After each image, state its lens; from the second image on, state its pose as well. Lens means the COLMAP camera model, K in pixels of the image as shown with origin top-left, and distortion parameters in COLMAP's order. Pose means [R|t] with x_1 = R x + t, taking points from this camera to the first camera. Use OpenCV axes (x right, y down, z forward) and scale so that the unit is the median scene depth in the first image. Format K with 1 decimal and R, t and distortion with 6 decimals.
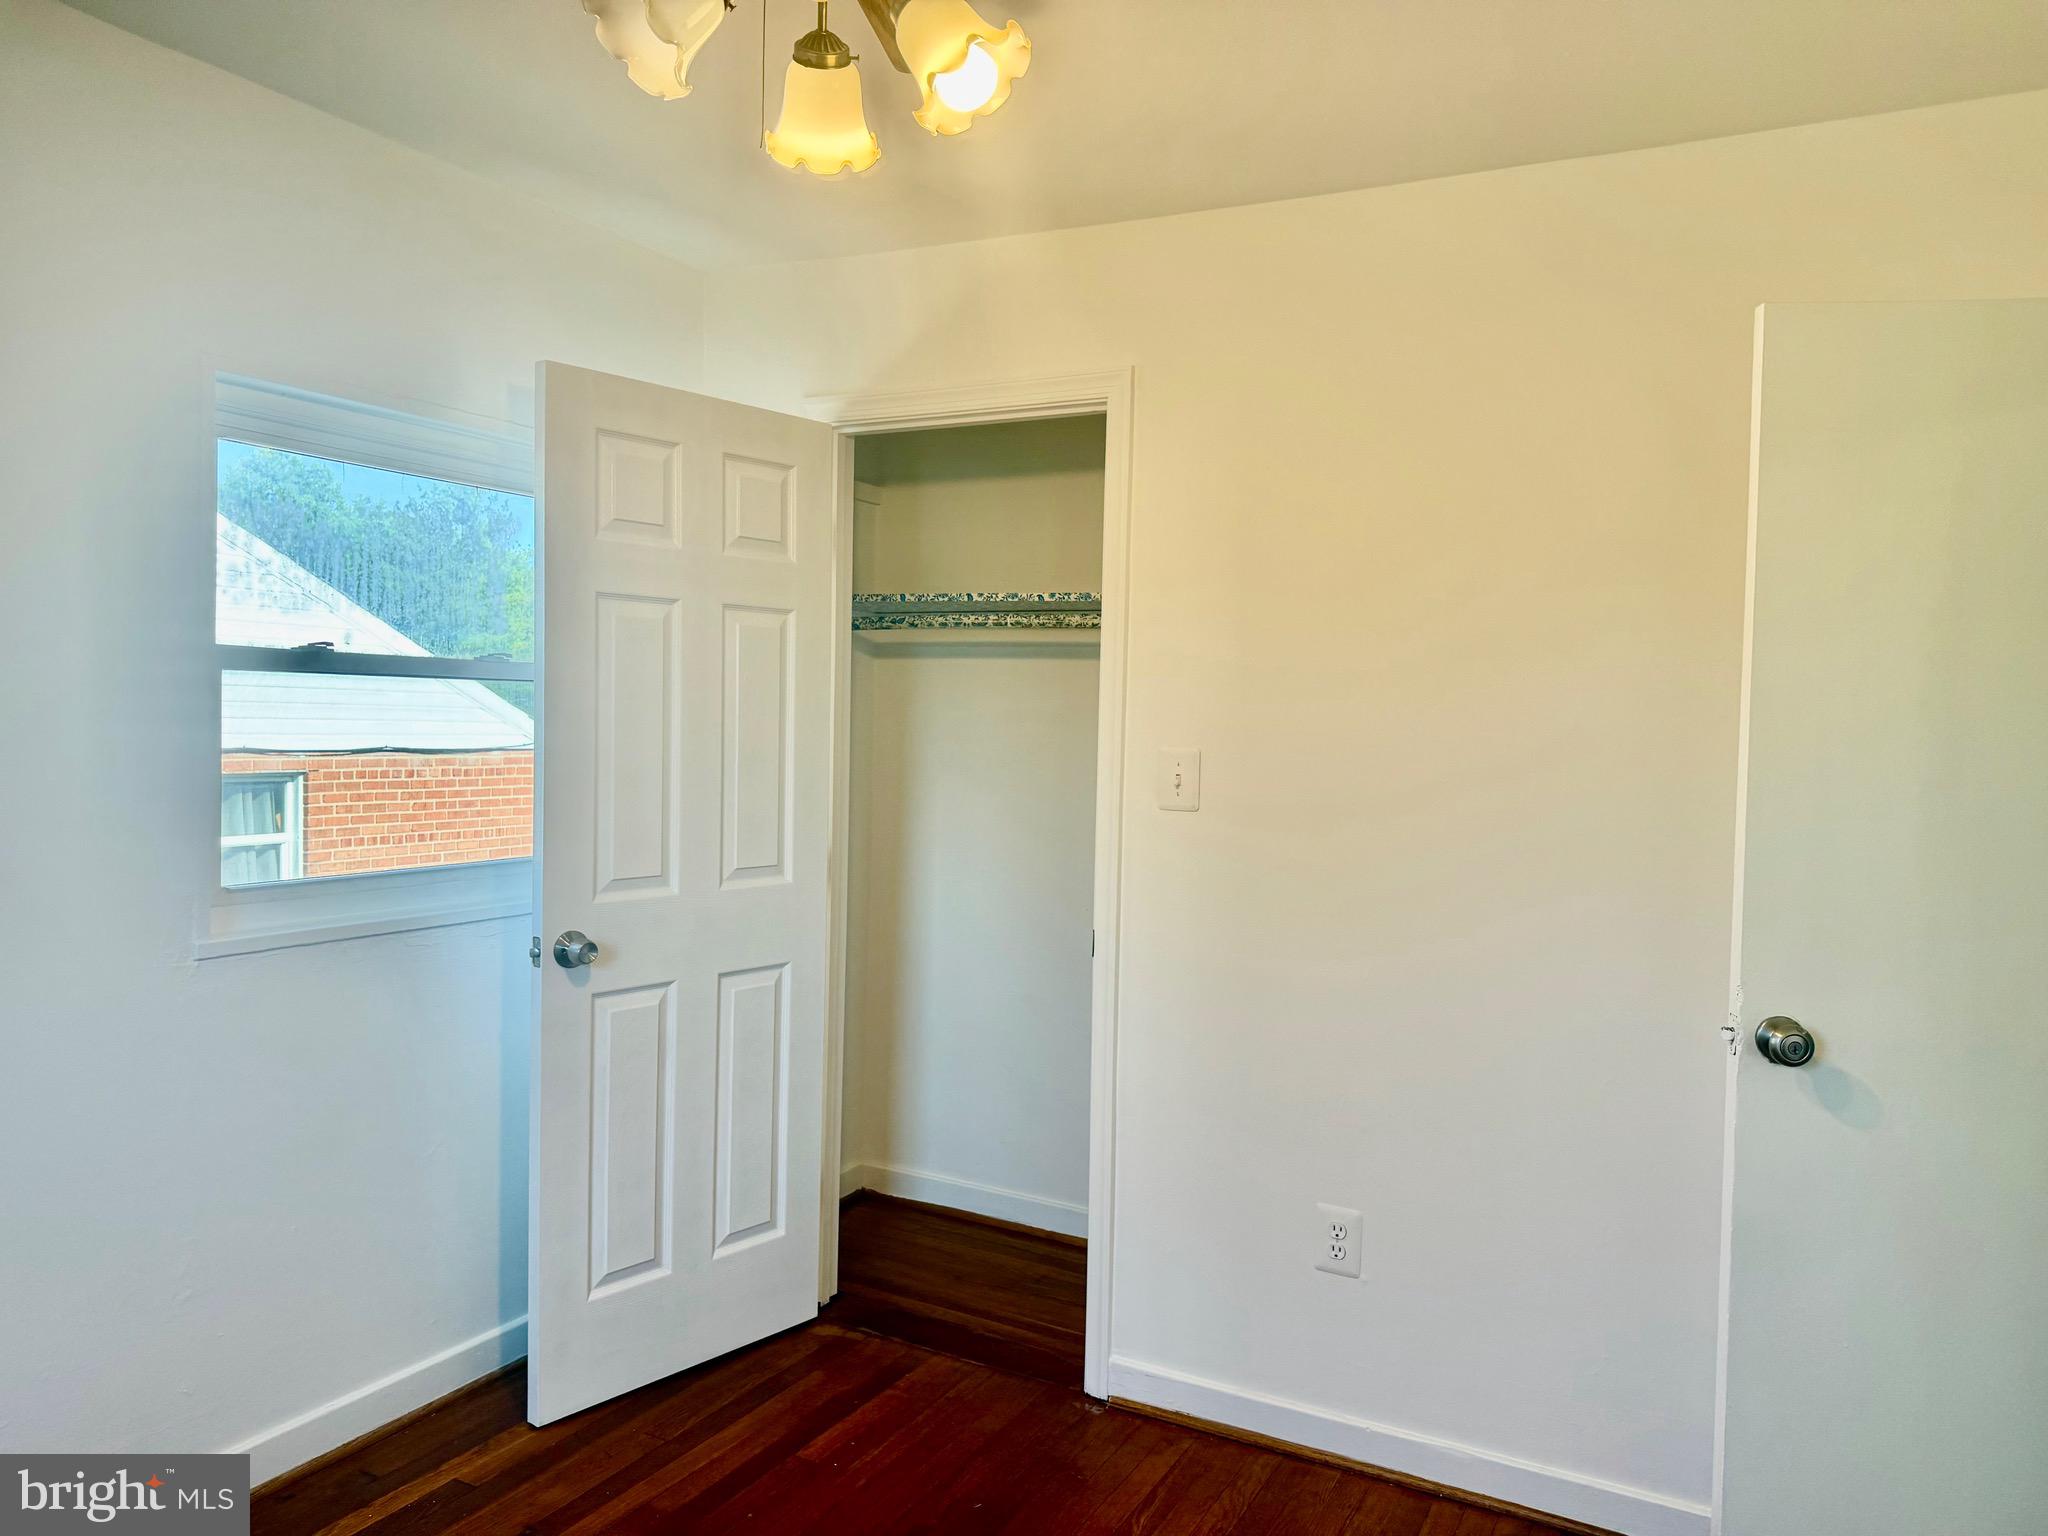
lens RADIAL K [[1454.6, 0, 1033.2], [0, 1454.6, 756.5], [0, 0, 1]] dist [0.012750, -0.003814]
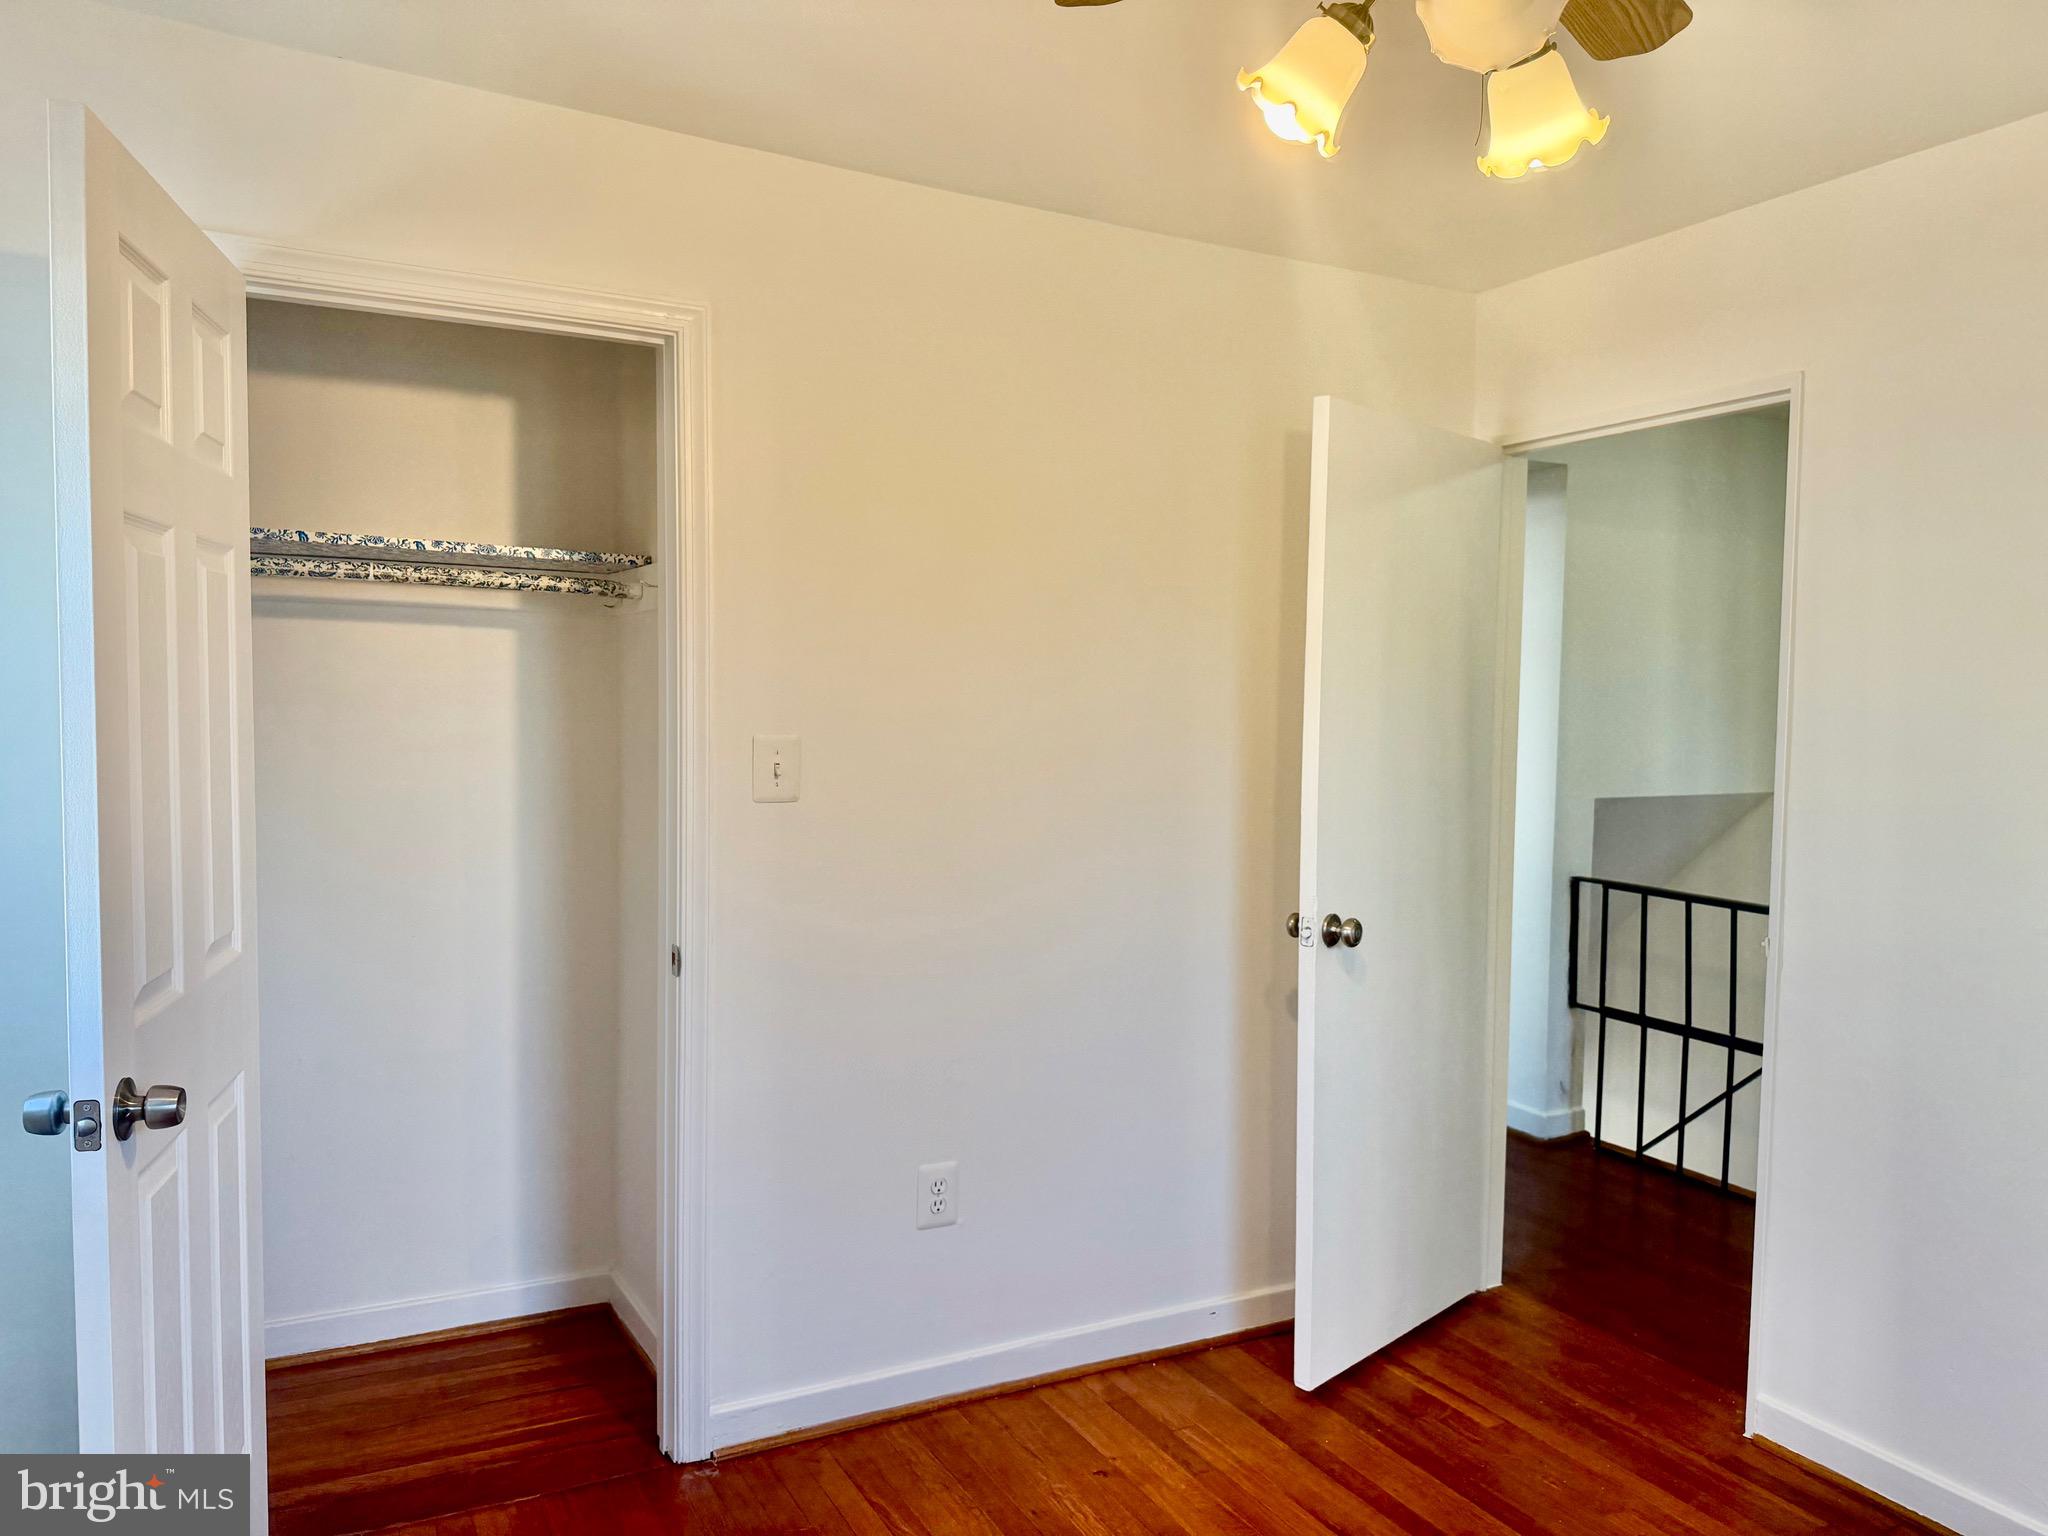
lens RADIAL K [[1471.2, 0, 1024.0], [0, 1471.2, 768.0], [0, 0, 1]] dist [0.075830, -0.080222]
pose [[0.568226, -0.058916, 0.820761, -0.500695], [0.022412, 0.998172, 0.056135, -0.027884], [-0.822567, -0.013502, 0.568508, 0.282128]]
